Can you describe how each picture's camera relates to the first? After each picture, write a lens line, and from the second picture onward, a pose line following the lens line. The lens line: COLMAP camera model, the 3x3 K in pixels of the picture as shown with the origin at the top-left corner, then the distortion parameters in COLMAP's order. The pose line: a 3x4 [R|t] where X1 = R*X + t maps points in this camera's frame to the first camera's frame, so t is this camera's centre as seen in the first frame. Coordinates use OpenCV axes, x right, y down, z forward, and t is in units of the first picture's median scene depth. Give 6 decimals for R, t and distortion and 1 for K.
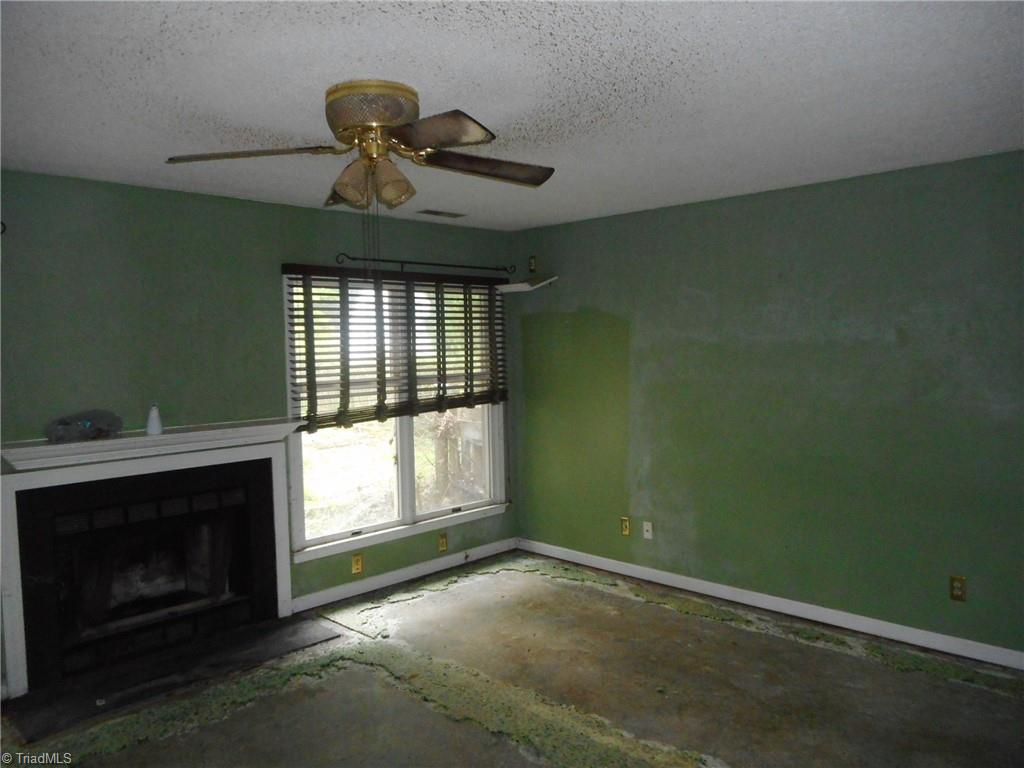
lens RADIAL K [[764.0, 0, 514.1], [0, 764.0, 380.9], [0, 0, 1]] dist [-0.008806, -0.001181]
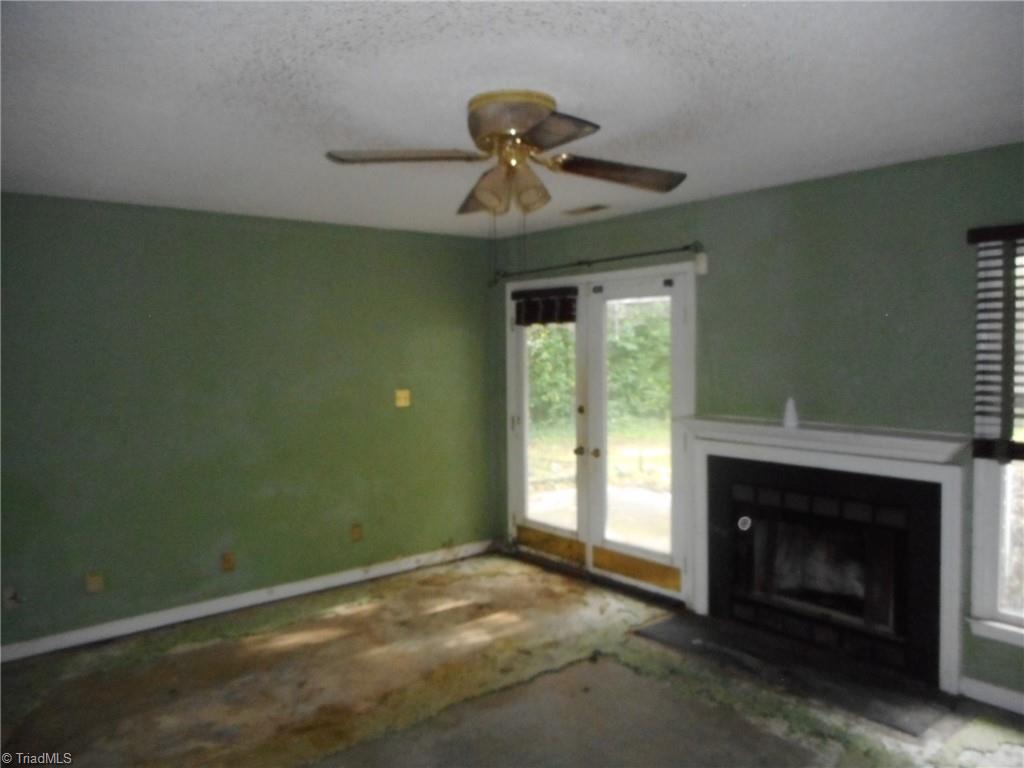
lens RADIAL K [[764.0, 0, 514.1], [0, 764.0, 380.9], [0, 0, 1]] dist [-0.008806, -0.001181]
pose [[-0.101201, 0.071668, -0.992281, 0.530909], [-0.039591, 0.996322, 0.075997, -0.049364], [0.994078, 0.046976, -0.097991, 0.688935]]
